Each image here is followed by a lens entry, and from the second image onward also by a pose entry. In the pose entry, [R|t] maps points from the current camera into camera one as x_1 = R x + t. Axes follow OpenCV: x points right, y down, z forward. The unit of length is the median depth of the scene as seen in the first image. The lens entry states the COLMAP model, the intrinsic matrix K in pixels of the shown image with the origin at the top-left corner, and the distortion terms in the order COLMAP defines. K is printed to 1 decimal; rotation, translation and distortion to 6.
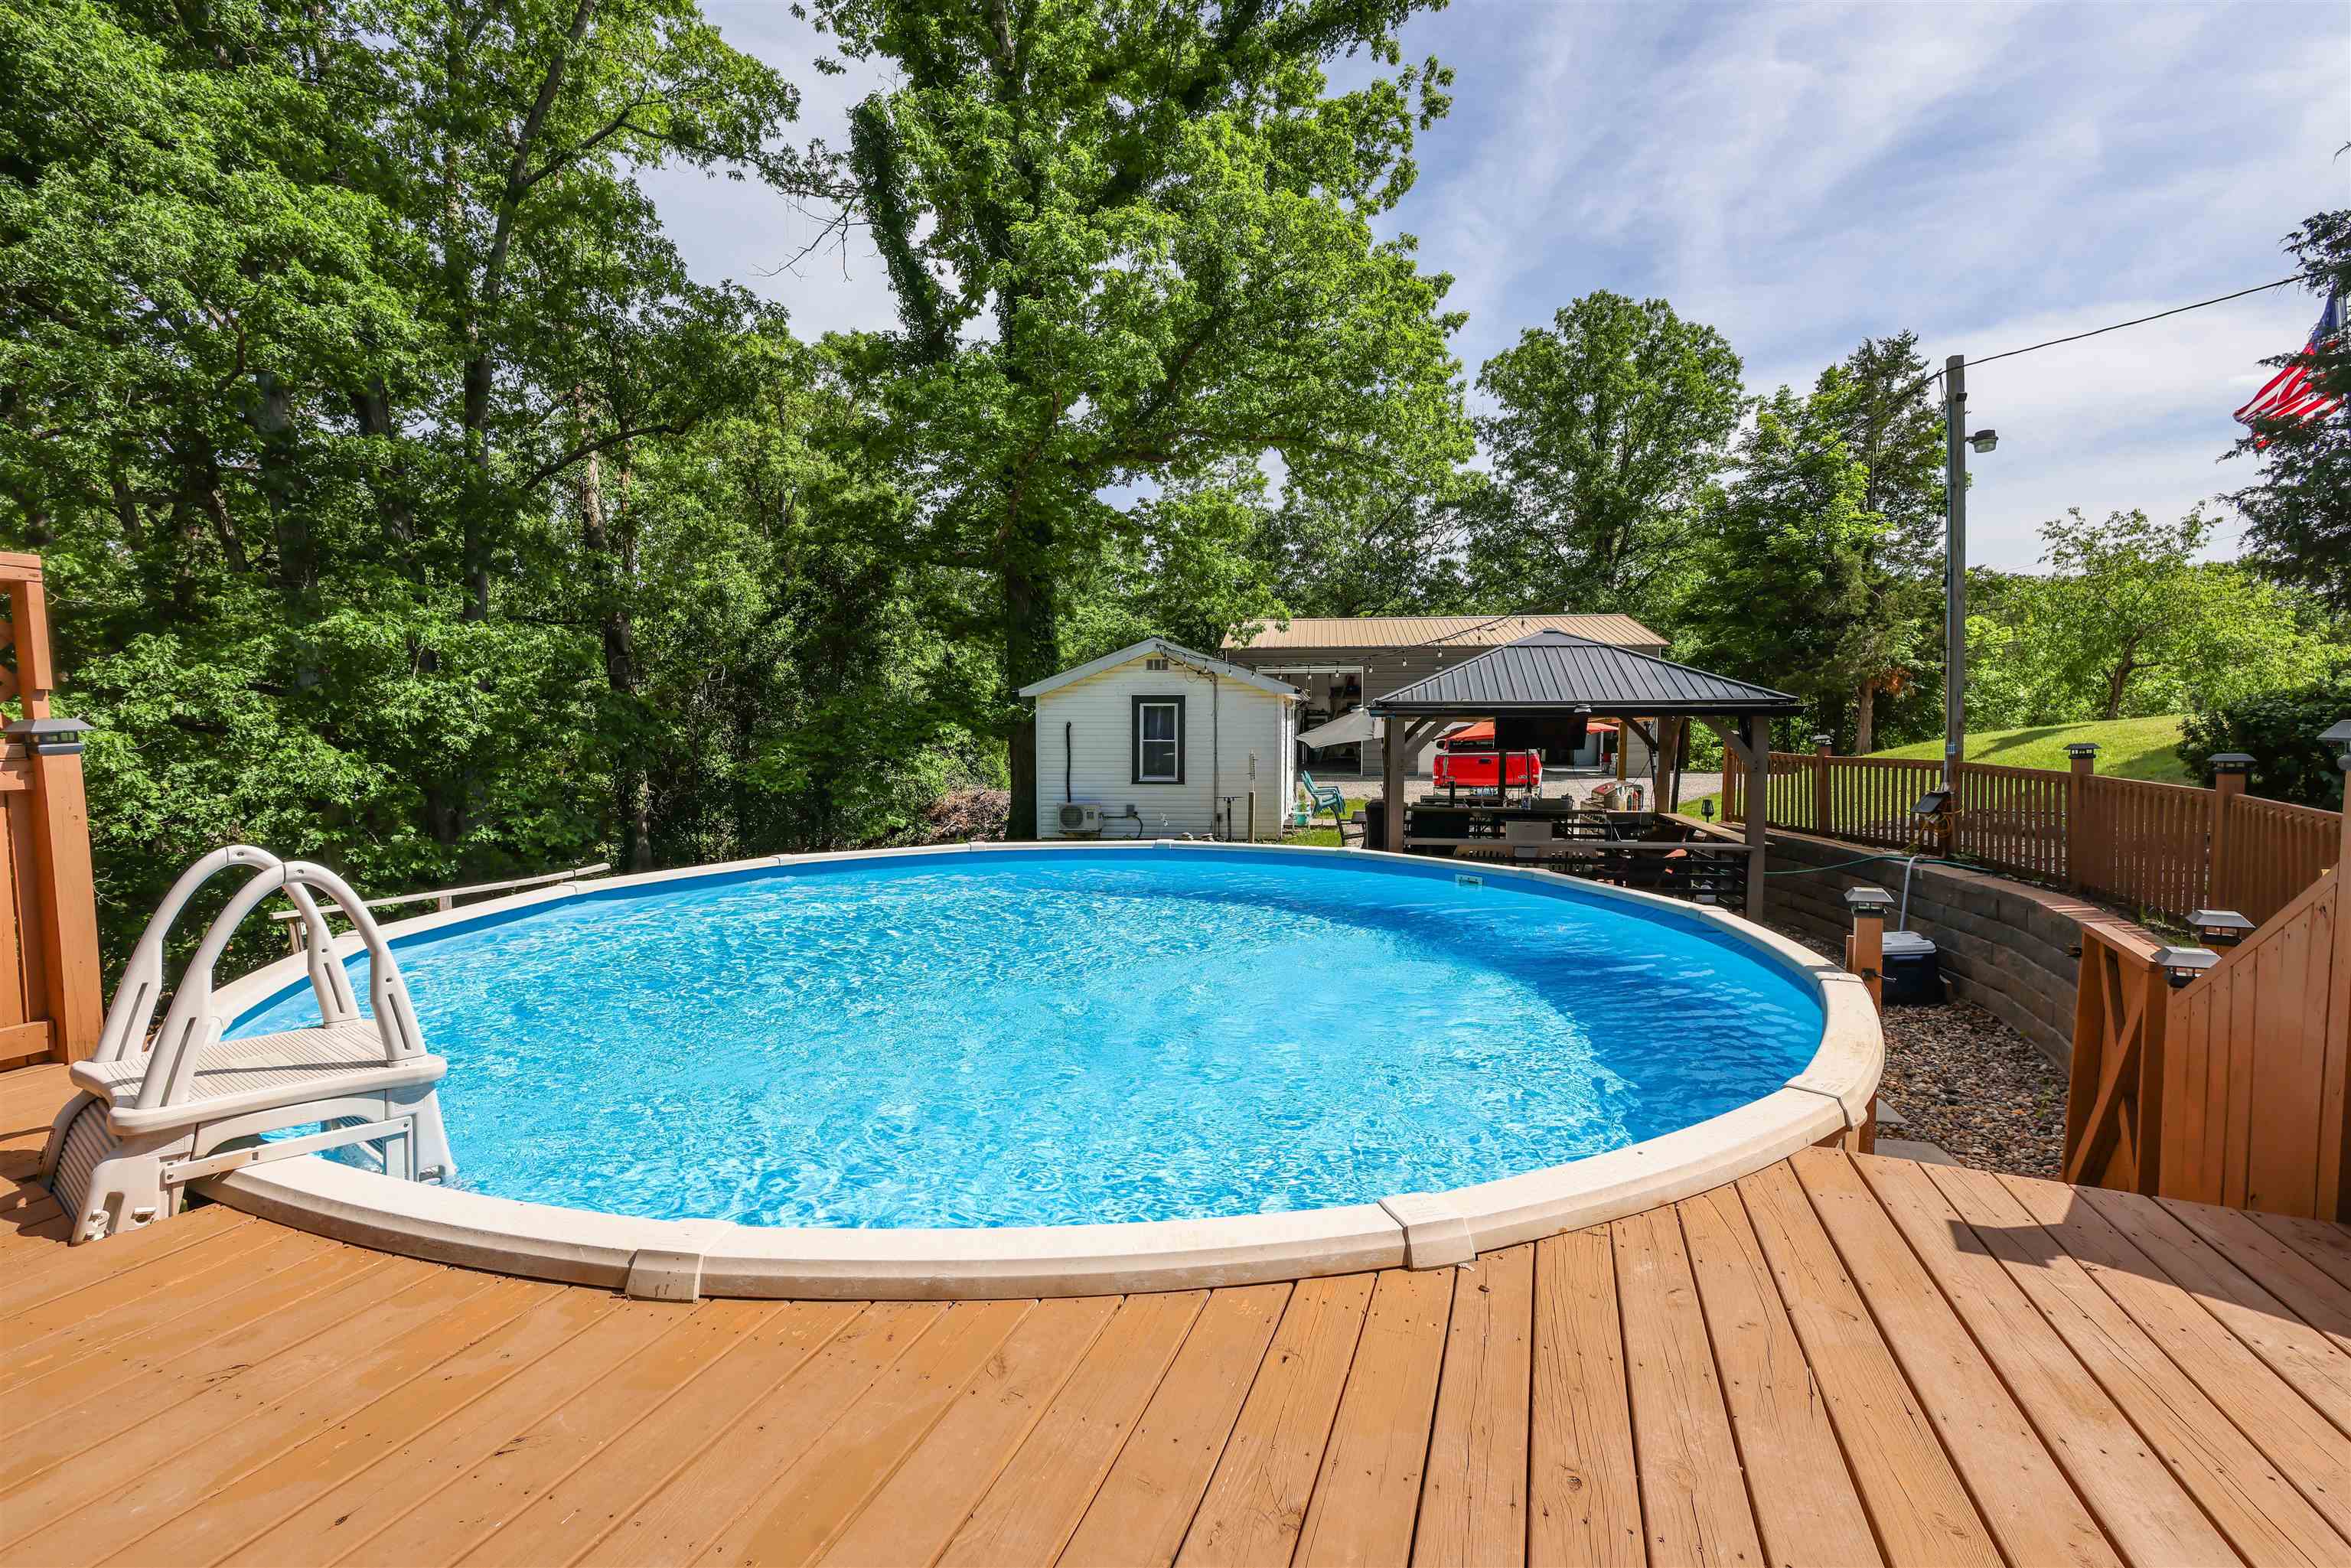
lens RADIAL K [[1095.5, 0, 1178.9], [0, 1095.5, 792.0], [0, 0, 1]] dist [-0.002193, -0.000283]
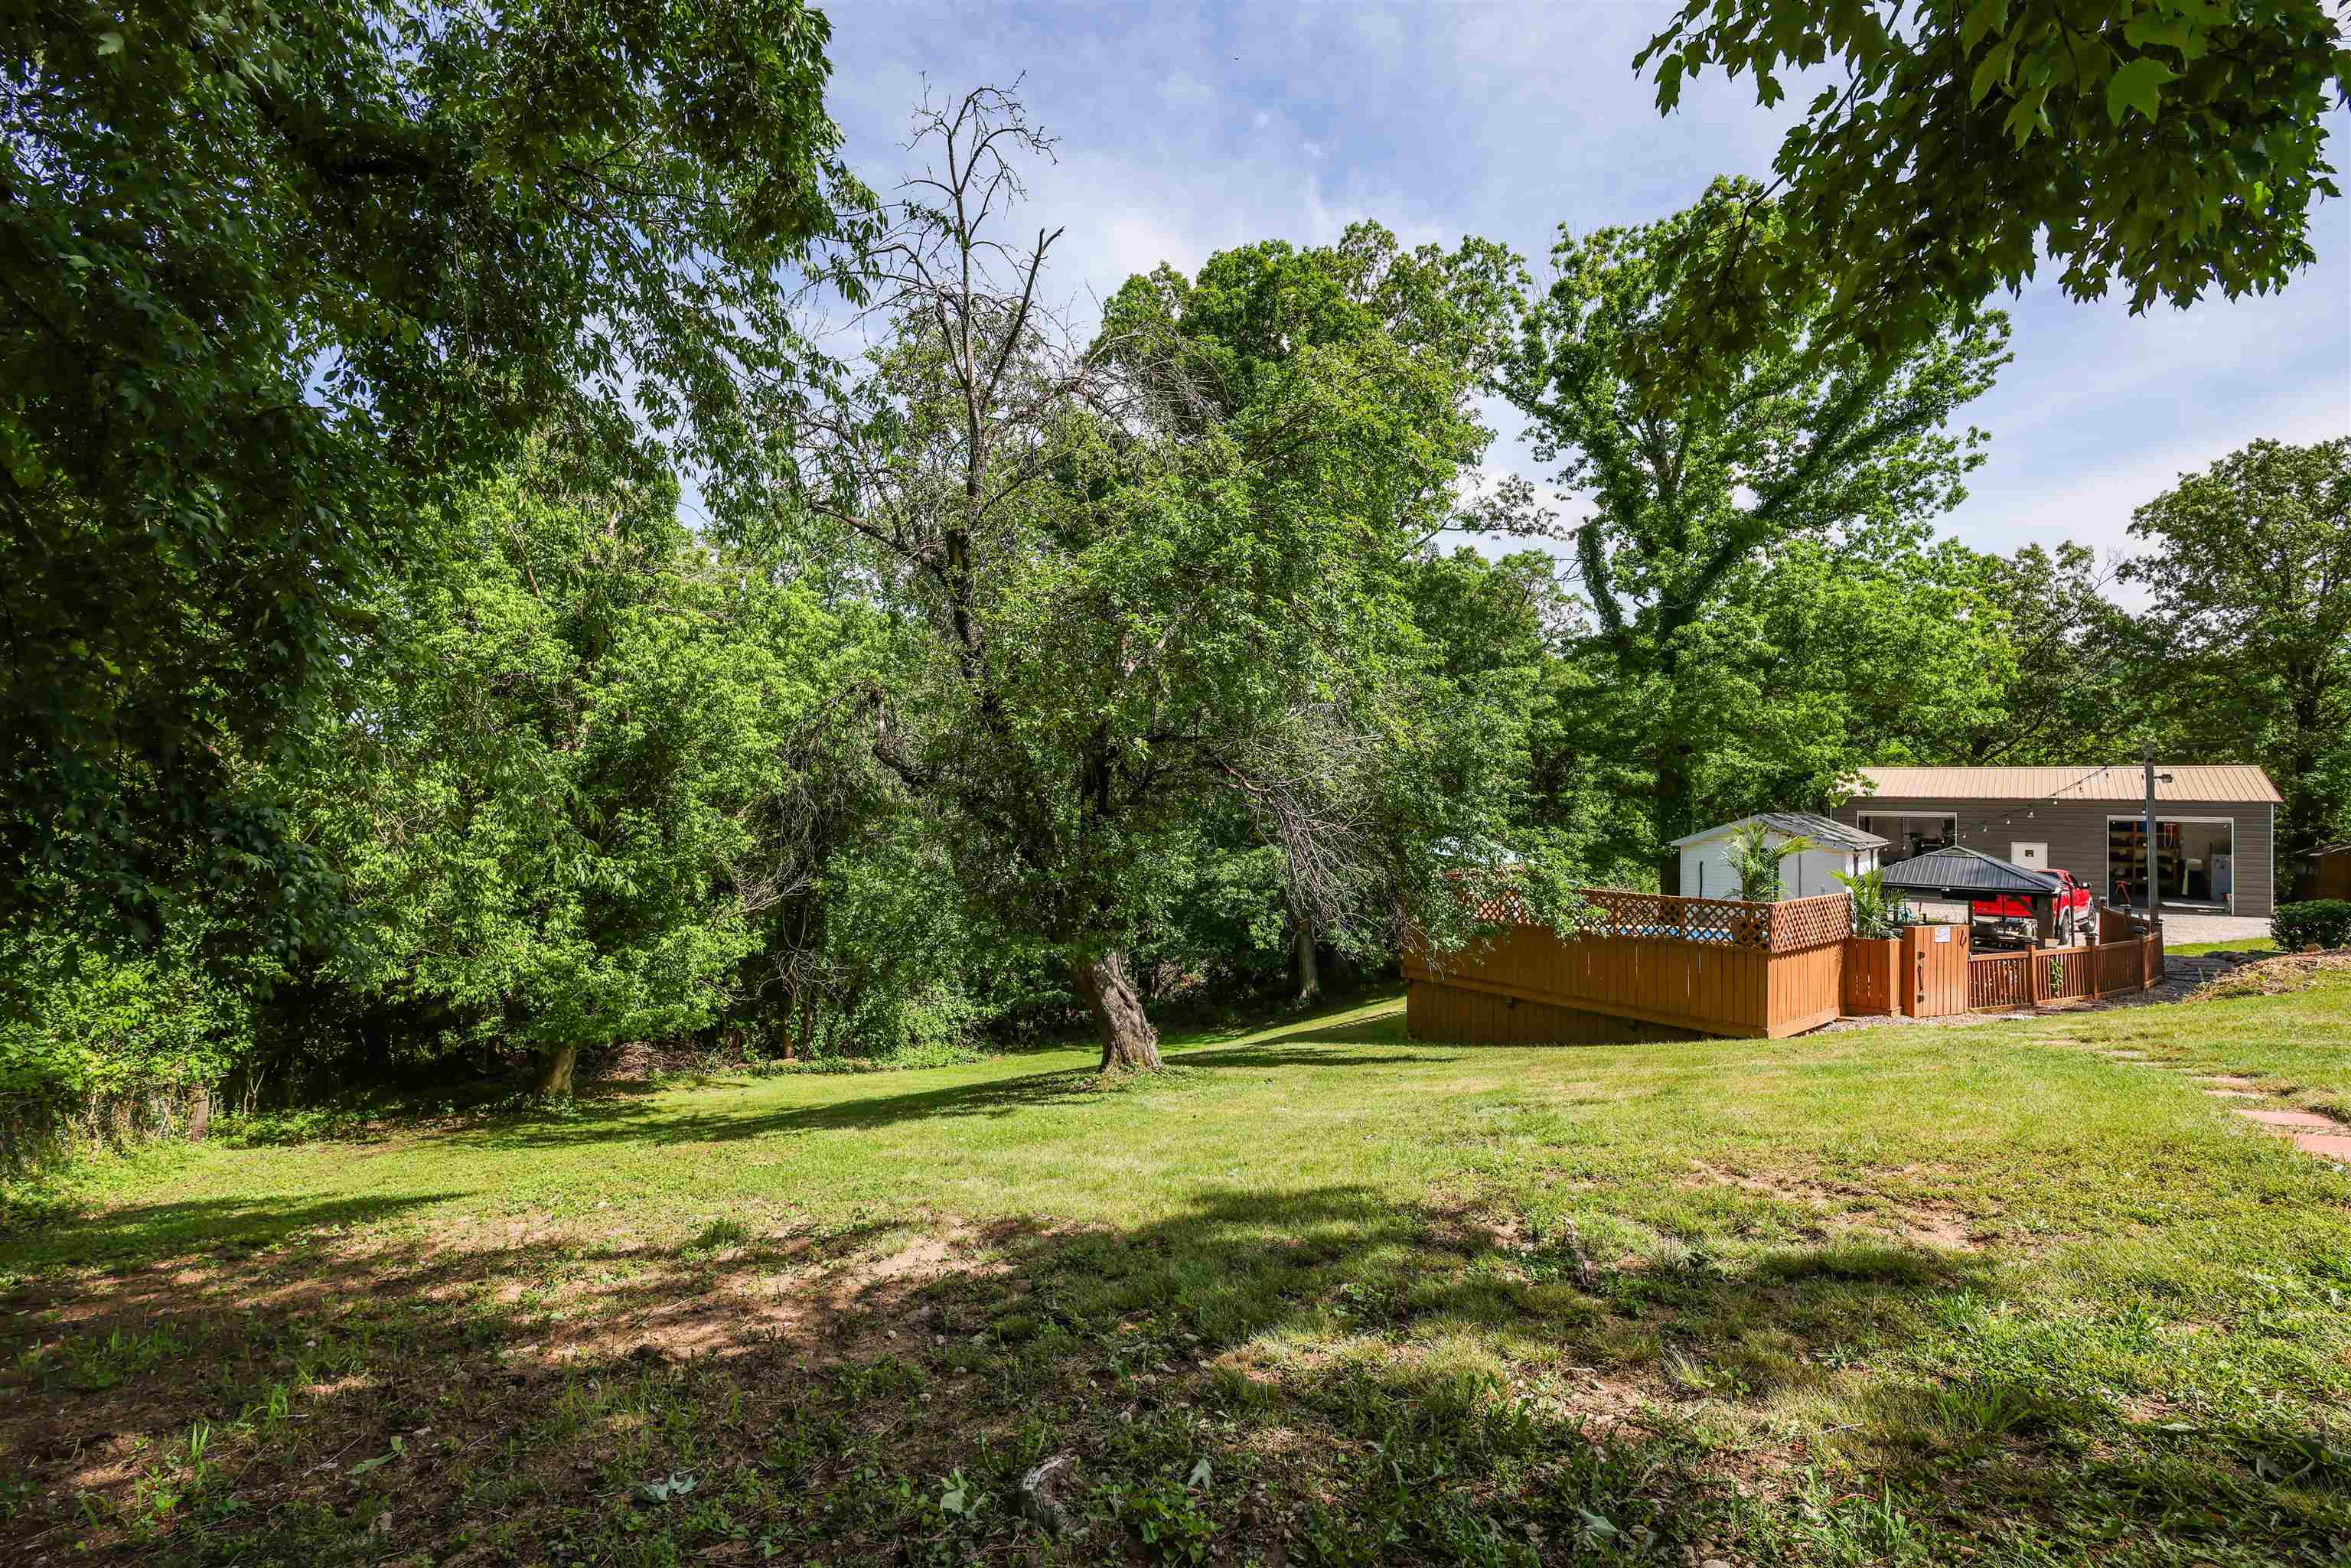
lens RADIAL K [[1095.5, 0, 1178.9], [0, 1095.5, 792.0], [0, 0, 1]] dist [-0.002193, -0.000283]
pose [[0.856392, 0.004587, -0.516307, 0.058359], [-0.043591, 0.997033, -0.063445, -0.022072], [0.514484, 0.076840, 0.854051, -0.632006]]
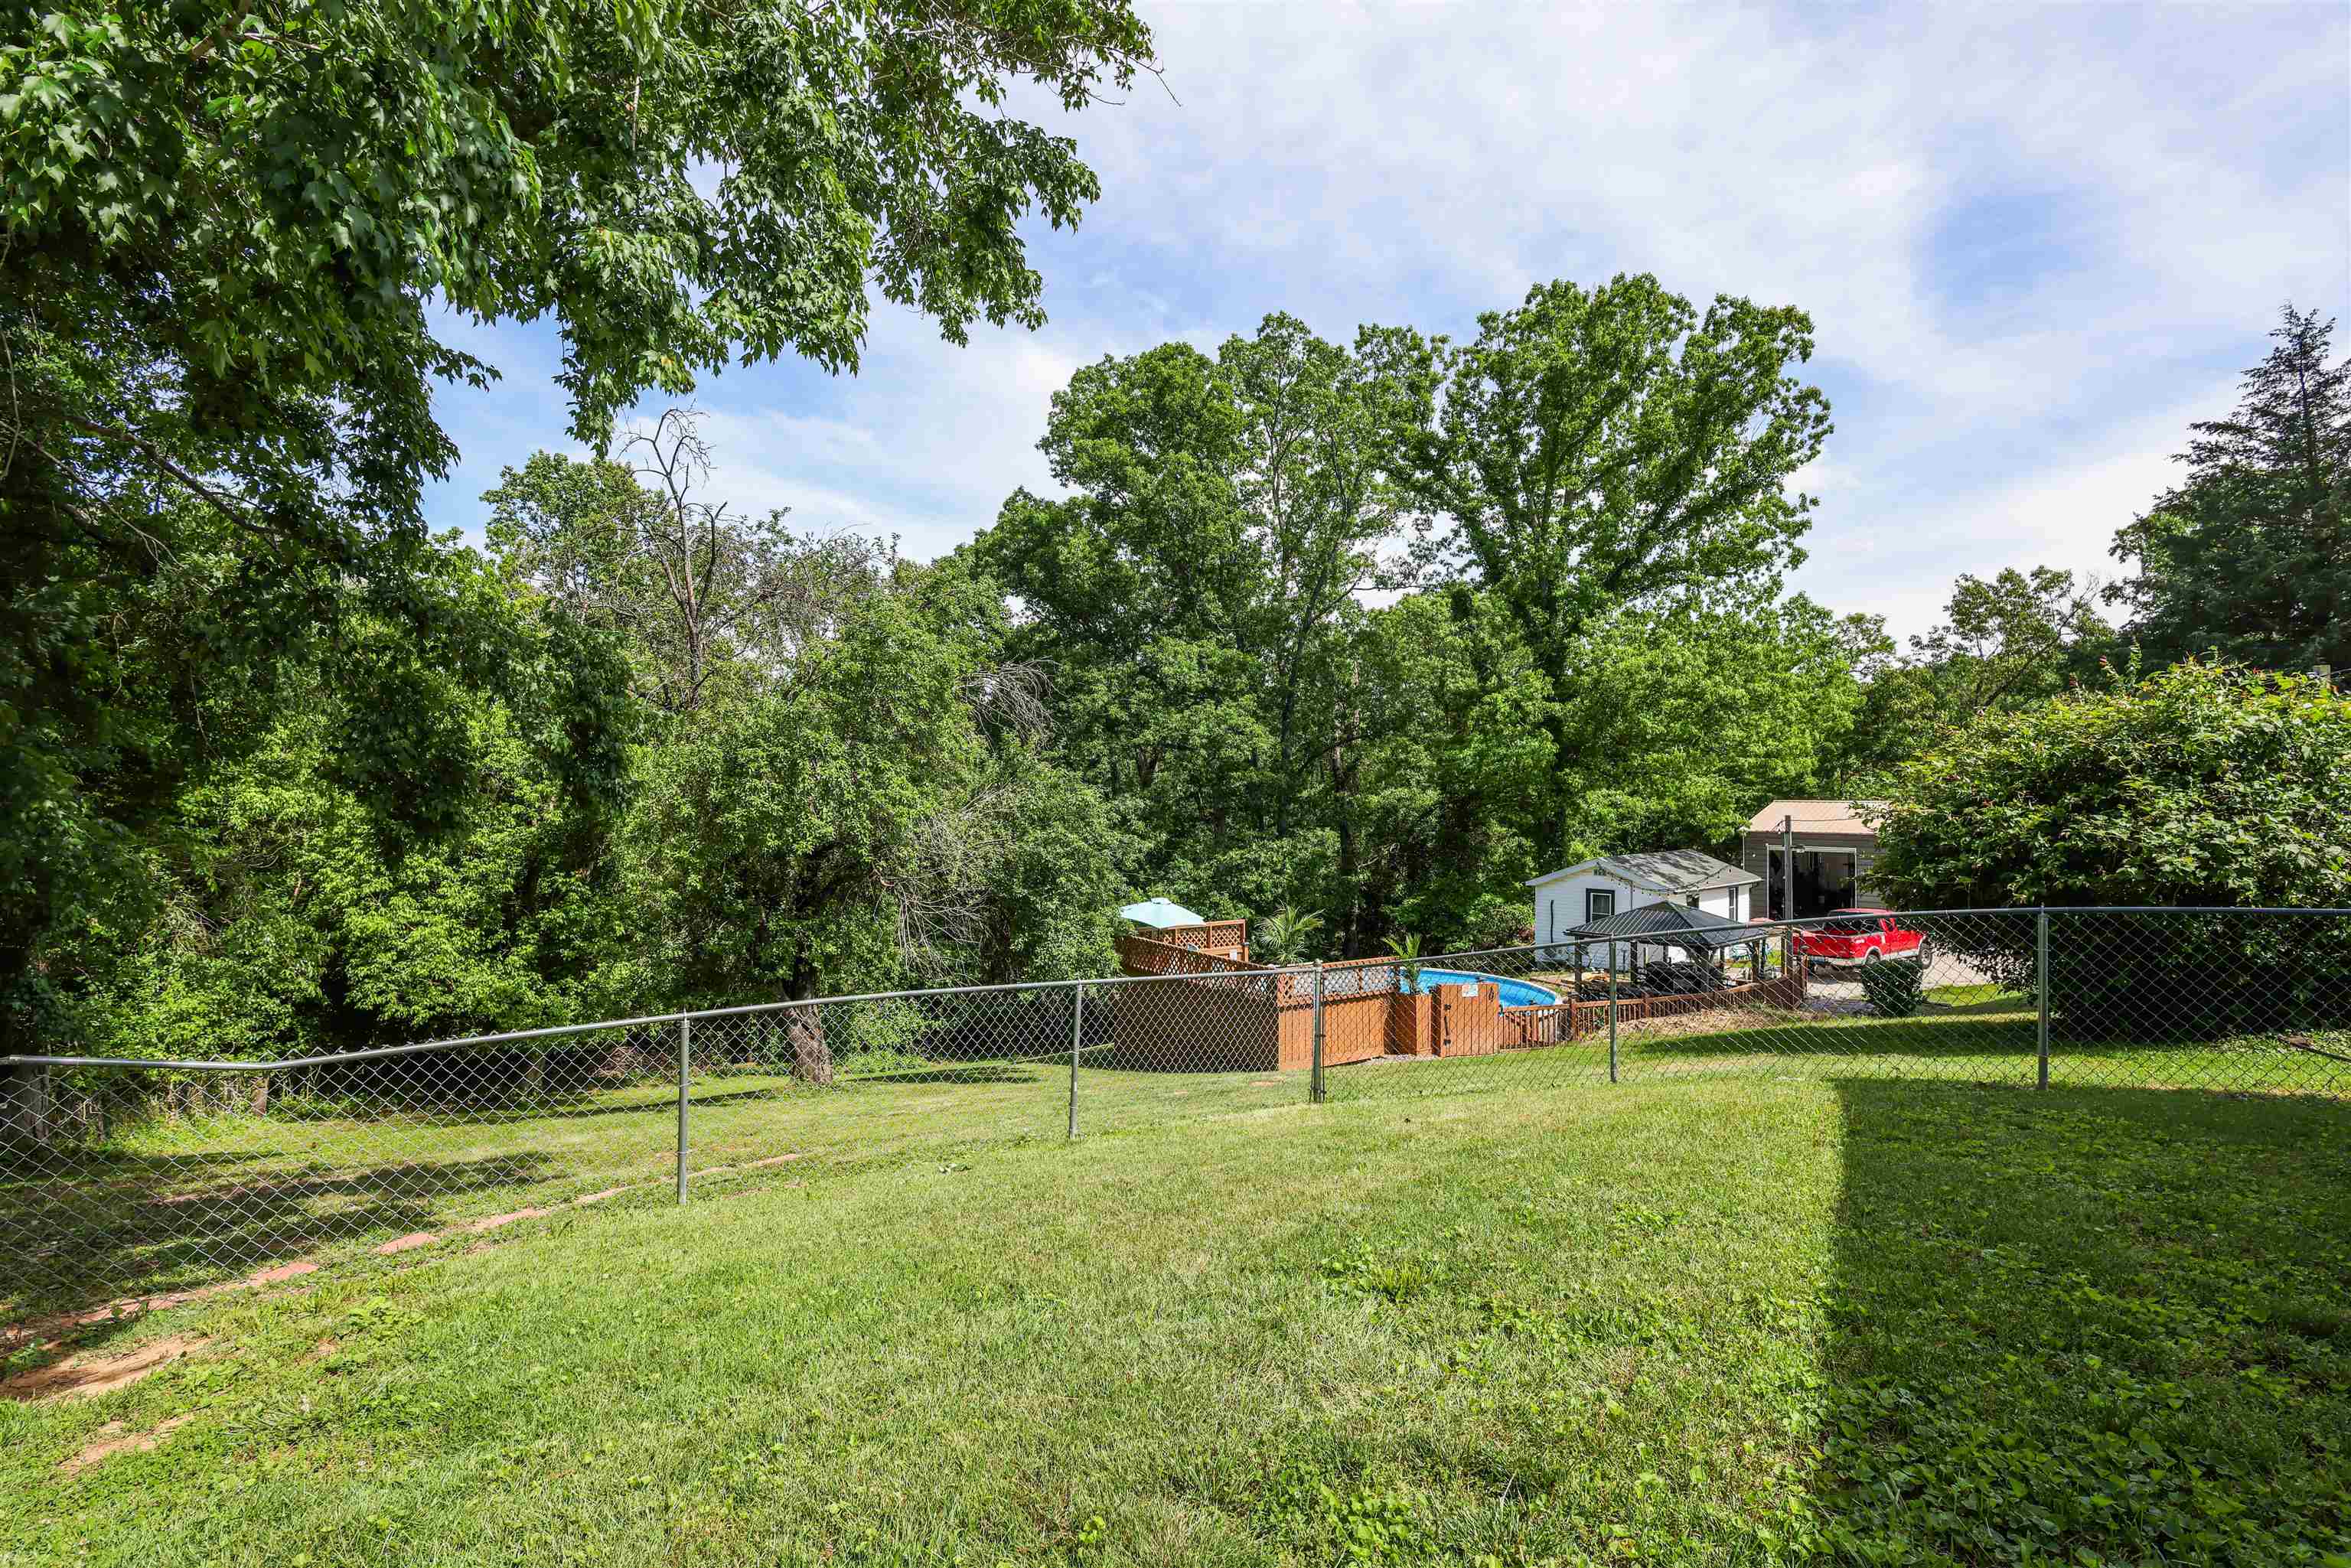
lens RADIAL K [[1105.1, 0, 1173.8], [0, 1105.1, 792.5], [0, 0, 1]] dist [0.001615, 0.000238]
pose [[0.783449, -0.002394, -0.621452, 0.403398], [-0.043182, 0.997366, -0.058282, -0.080264], [0.619954, 0.072497, 0.781282, -0.626961]]
